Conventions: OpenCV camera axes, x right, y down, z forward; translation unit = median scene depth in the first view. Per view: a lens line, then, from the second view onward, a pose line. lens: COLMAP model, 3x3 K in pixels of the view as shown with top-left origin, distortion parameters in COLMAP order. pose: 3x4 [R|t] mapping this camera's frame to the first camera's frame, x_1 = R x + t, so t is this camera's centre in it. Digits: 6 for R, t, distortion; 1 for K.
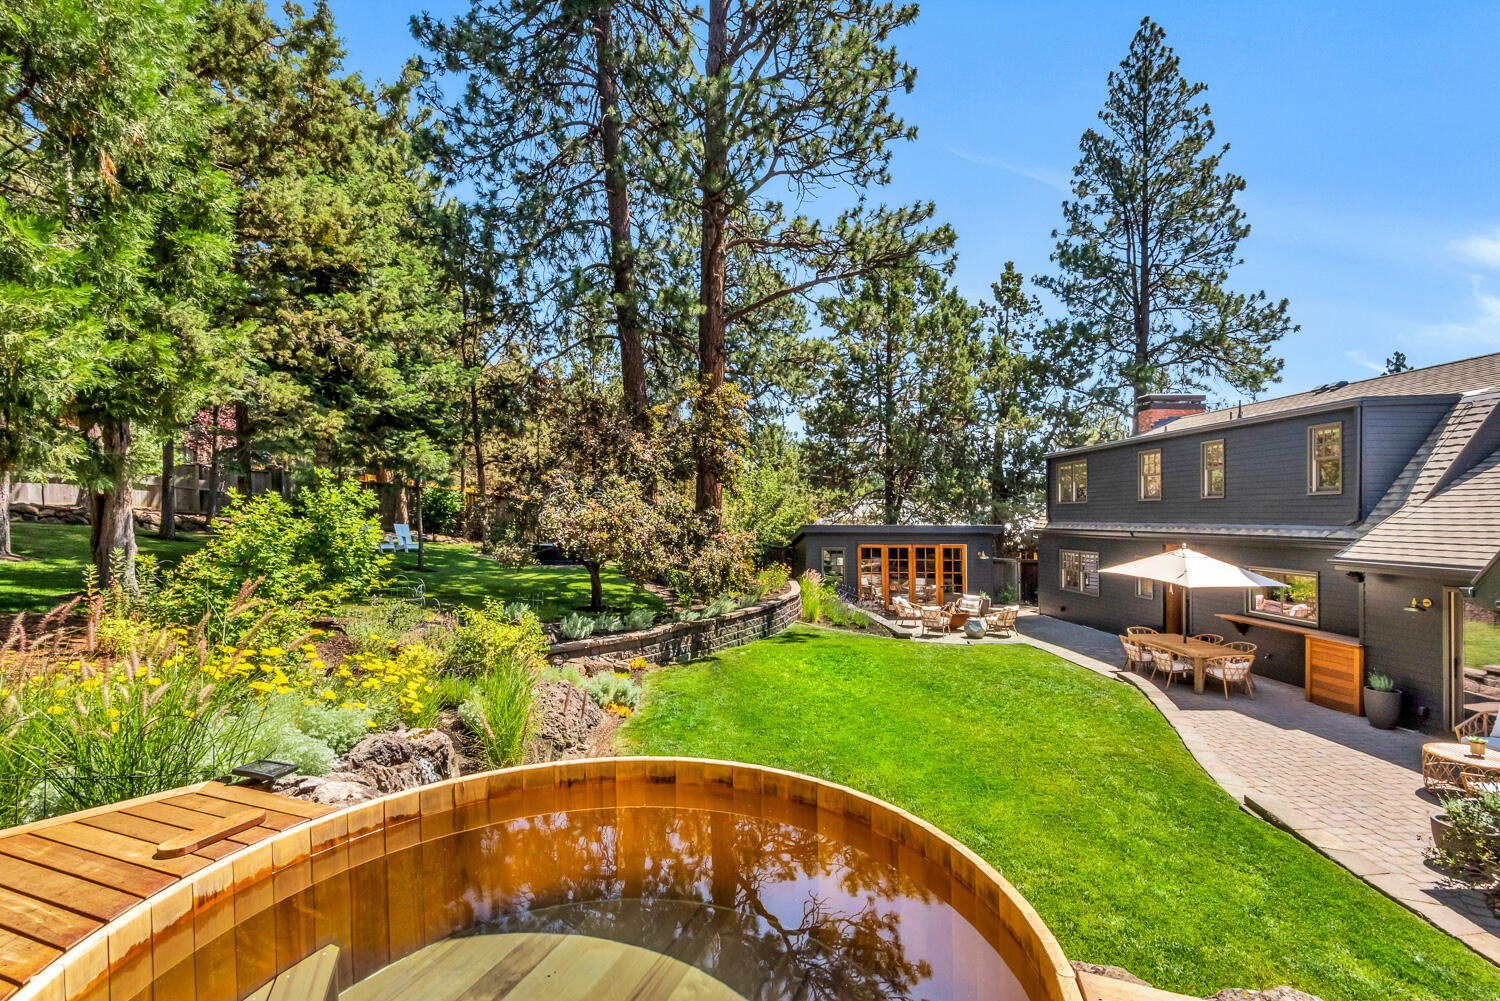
lens RADIAL K [[696.7, 0, 746.5], [0, 696.7, 499.2], [0, 0, 1]] dist [0.002270, 0.000162]
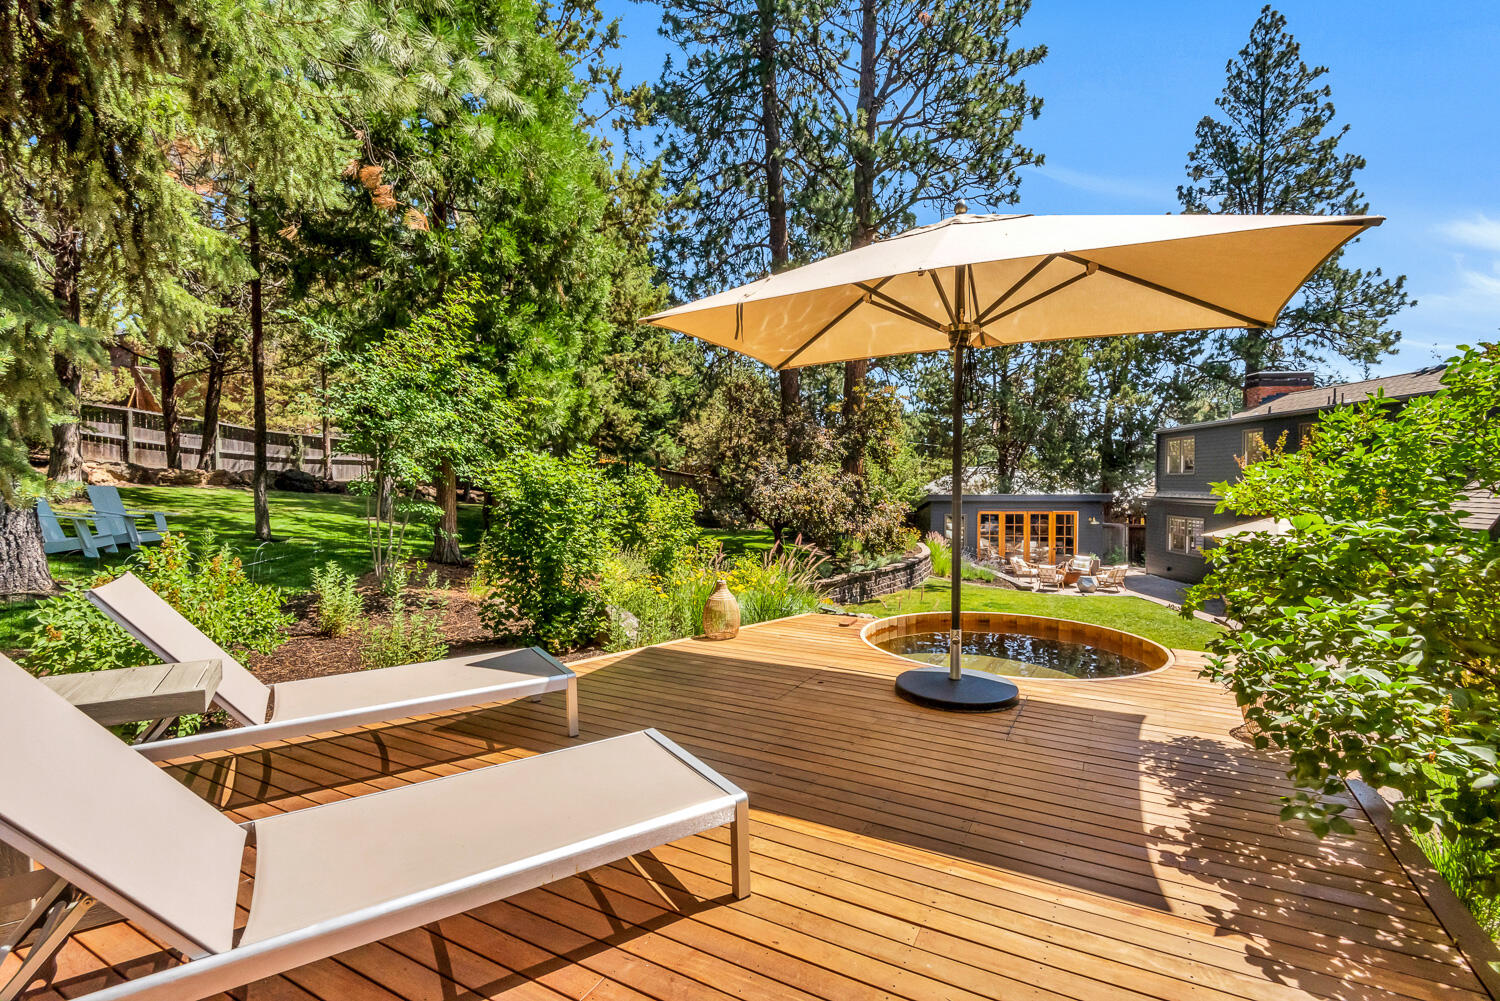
lens RADIAL K [[696.7, 0, 752.5], [0, 696.7, 502.2], [0, 0, 1]] dist [0.002270, 0.000162]
pose [[0.993274, -0.004093, -0.115717, -0.070187], [0.010377, 0.998500, 0.053758, -0.014025], [0.115323, -0.054597, 0.991826, -0.159259]]
